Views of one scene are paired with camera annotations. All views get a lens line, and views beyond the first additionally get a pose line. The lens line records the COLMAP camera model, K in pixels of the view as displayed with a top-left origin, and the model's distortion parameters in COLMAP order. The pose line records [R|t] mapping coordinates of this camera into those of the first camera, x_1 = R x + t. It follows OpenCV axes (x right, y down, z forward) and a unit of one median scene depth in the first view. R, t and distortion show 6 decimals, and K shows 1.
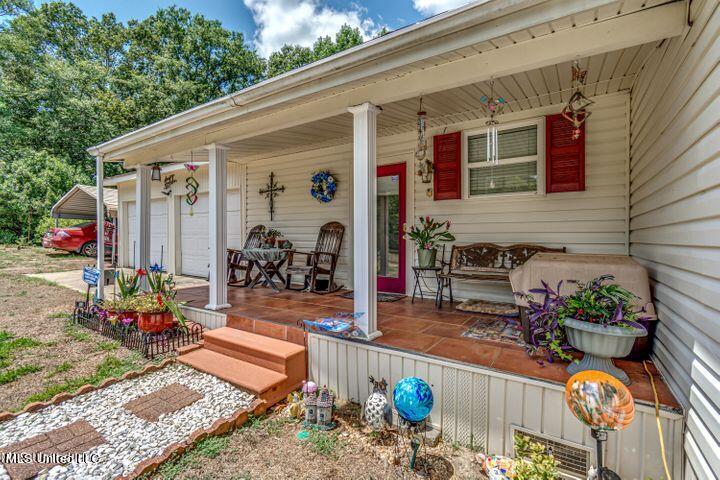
lens RADIAL K [[323.4, 0, 361.8], [0, 323.4, 236.4], [0, 0, 1]] dist [0.008583, -0.000206]
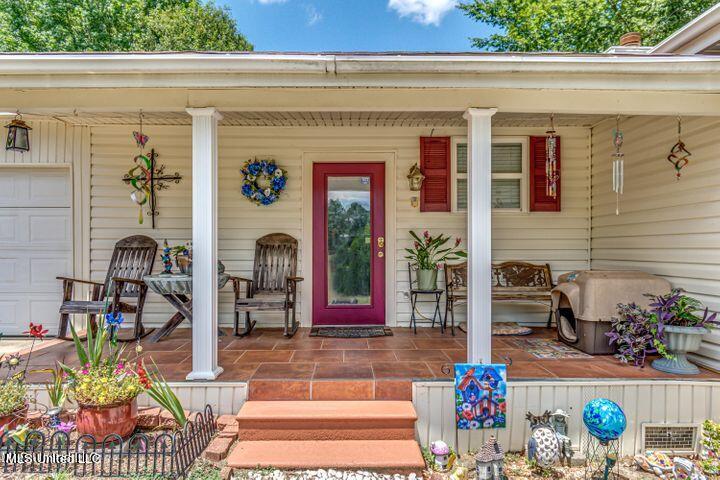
lens RADIAL K [[440.0, 0, 360.8], [0, 440.0, 243.9], [0, 0, 1]] dist [0.002831, -0.000948]
pose [[0.827835, 0.005153, 0.560947, -0.582053], [0.001237, 0.999939, -0.011011, -0.014192], [-0.560970, 0.009810, 0.827778, 0.134013]]
